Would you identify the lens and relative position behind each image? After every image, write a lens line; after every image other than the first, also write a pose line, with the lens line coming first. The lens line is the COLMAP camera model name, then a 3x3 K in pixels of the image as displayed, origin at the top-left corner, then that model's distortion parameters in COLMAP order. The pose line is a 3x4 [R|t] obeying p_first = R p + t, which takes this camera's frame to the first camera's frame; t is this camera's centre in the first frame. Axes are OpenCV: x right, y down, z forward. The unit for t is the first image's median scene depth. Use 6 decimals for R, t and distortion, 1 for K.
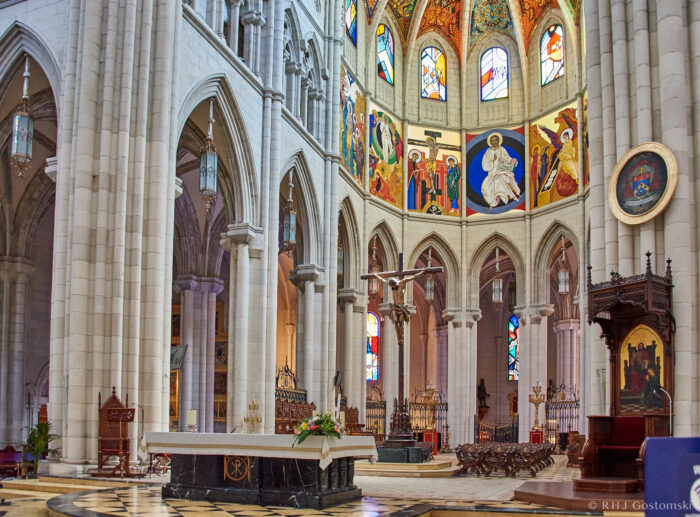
lens RADIAL K [[635.6, 0, 380.6], [0, 635.6, 400.8], [0, 0, 1]] dist [-0.049089, -0.012336]
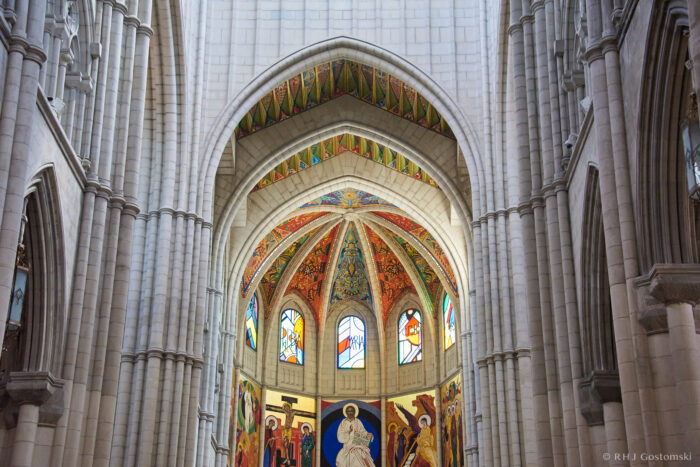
lens RADIAL K [[1127.8, 0, 353.0], [0, 1127.8, 262.7], [0, 0, 1]] dist [0.473059, 0.154477]
pose [[0.953453, 0.118527, 0.277271, -0.336176], [-0.015113, 0.937137, -0.348635, -0.014340], [-0.301164, 0.328216, 0.895307, -0.666573]]
